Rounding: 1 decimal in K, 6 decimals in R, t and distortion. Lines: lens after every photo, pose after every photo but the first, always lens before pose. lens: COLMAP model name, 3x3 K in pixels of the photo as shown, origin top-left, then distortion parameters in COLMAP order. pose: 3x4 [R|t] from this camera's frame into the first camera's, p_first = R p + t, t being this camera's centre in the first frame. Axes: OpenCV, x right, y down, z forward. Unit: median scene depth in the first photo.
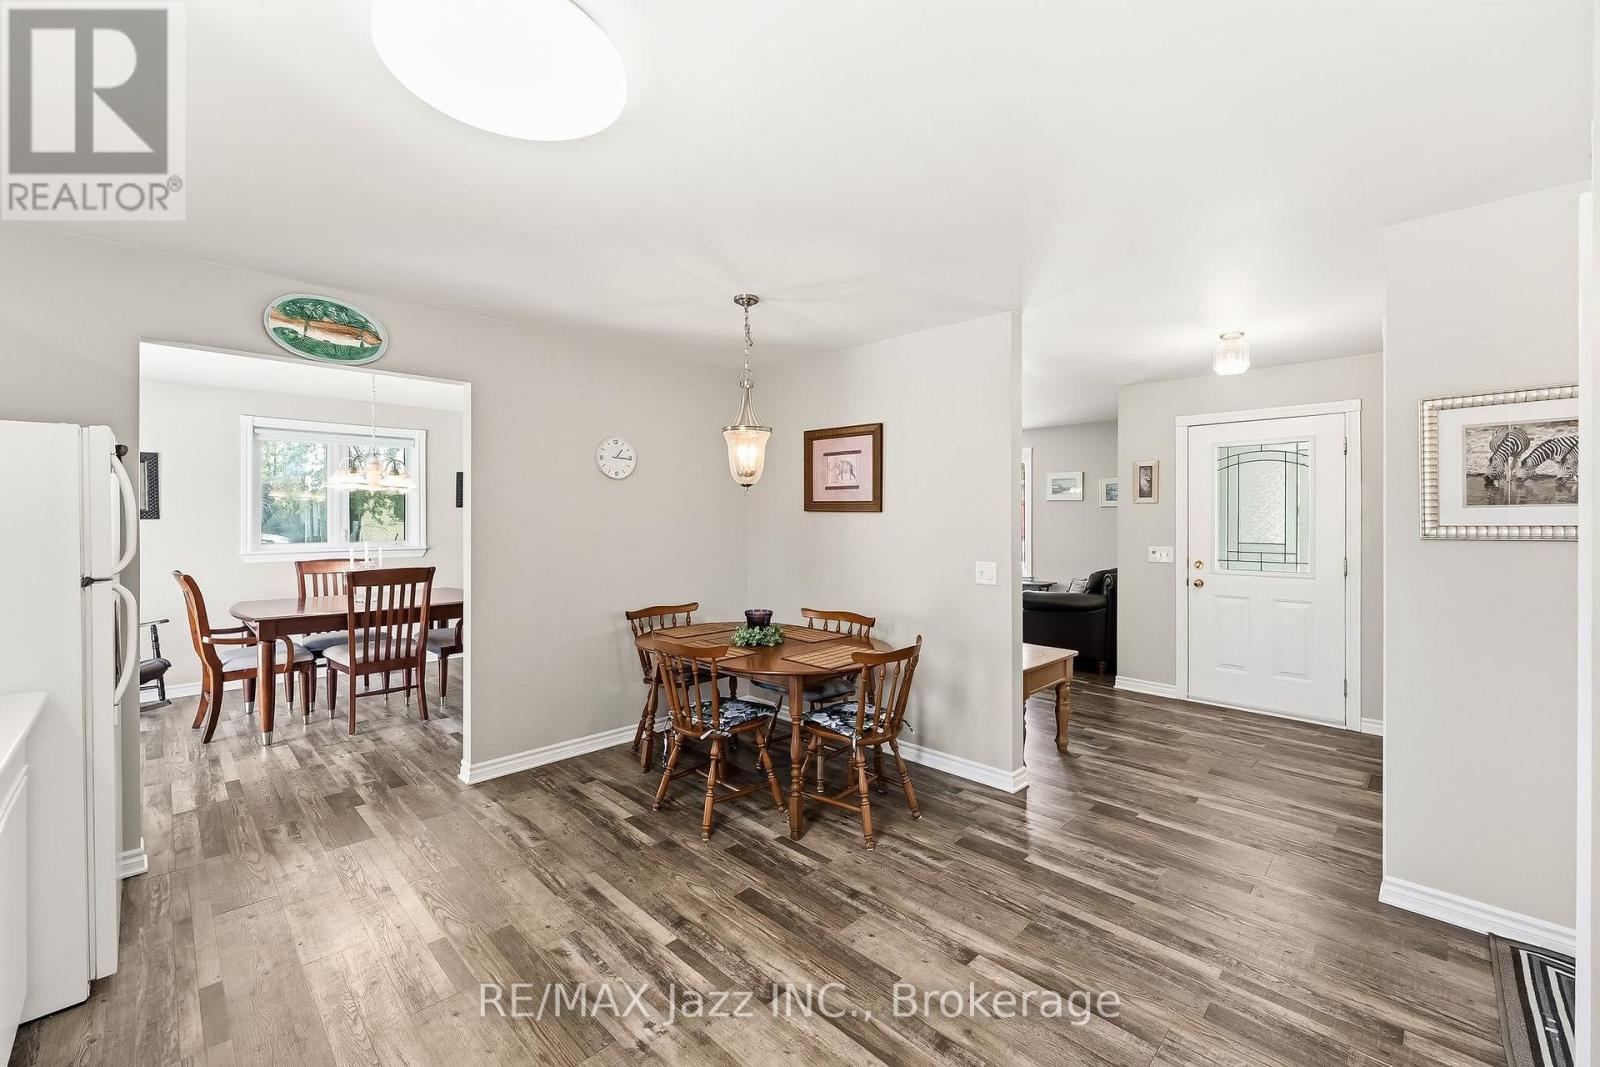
lens RADIAL K [[666.8, 0, 804.9], [0, 666.8, 524.0], [0, 0, 1]] dist [-0.002432, -0.000407]
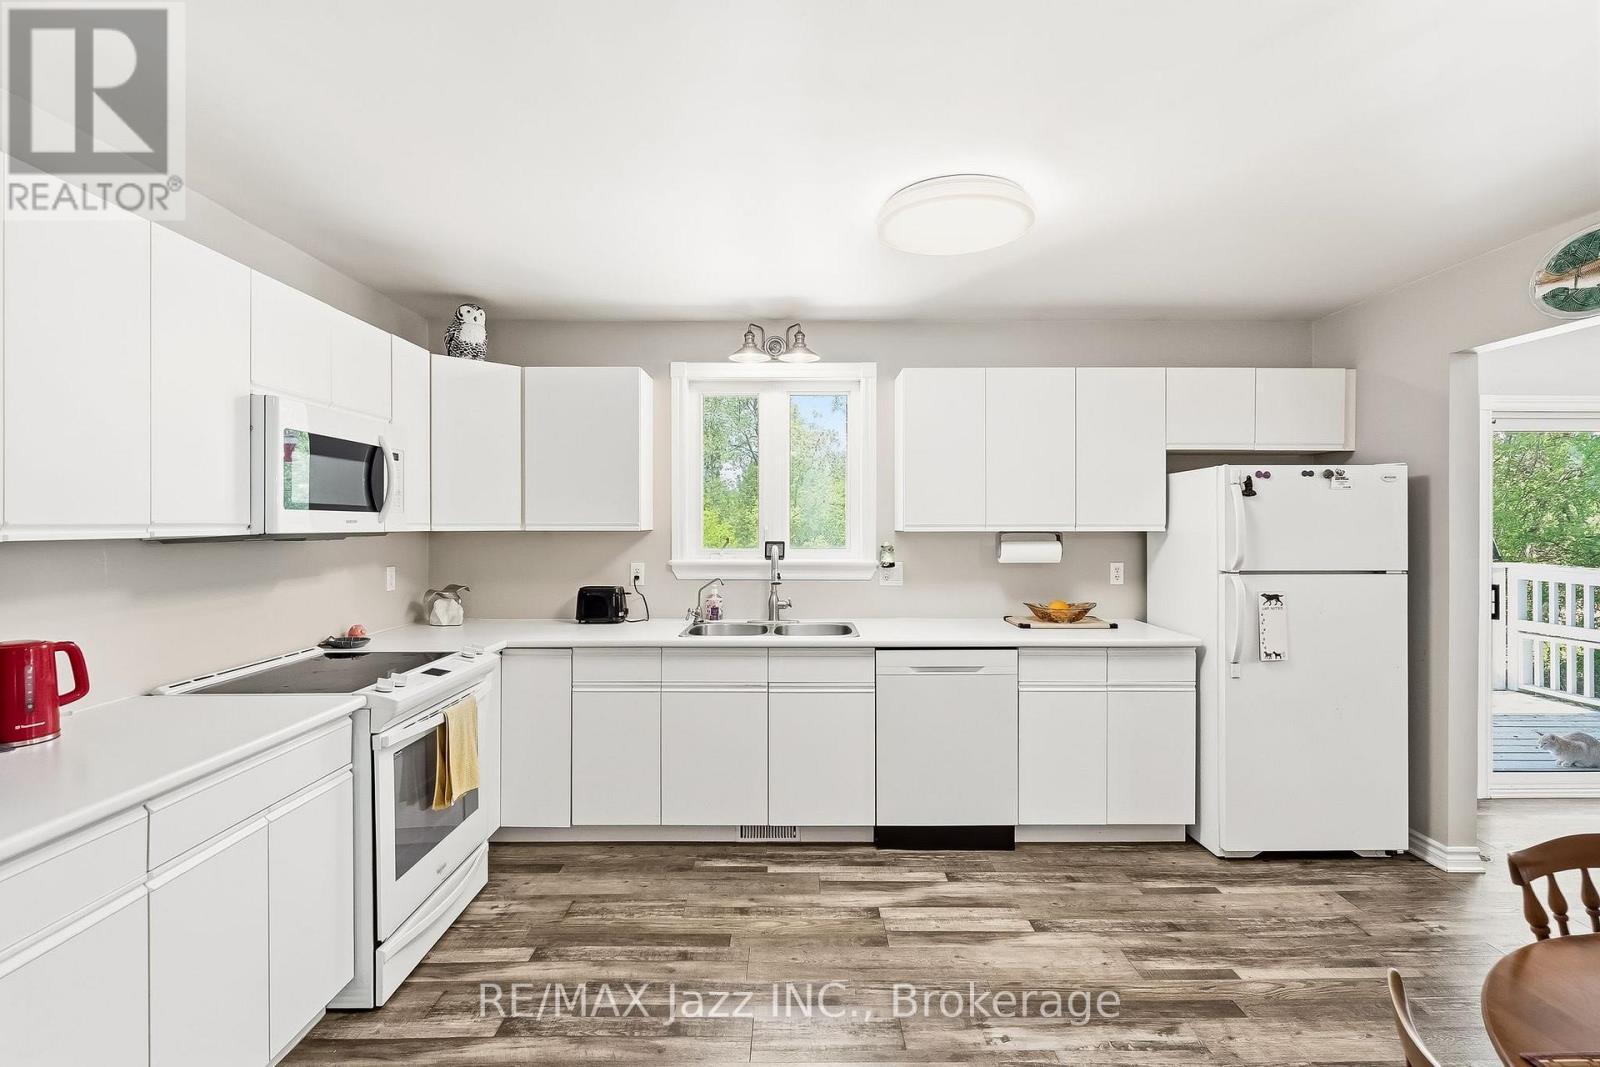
lens RADIAL K [[651.5, 0, 792.4], [0, 651.5, 530.8], [0, 0, 1]] dist [-0.000844, 0.000039]
pose [[-0.694723, 0.004361, -0.719264, 0.612097], [0.004164, 0.999989, 0.002040, -0.015989], [0.719266, -0.001578, -0.694733, 1.295550]]
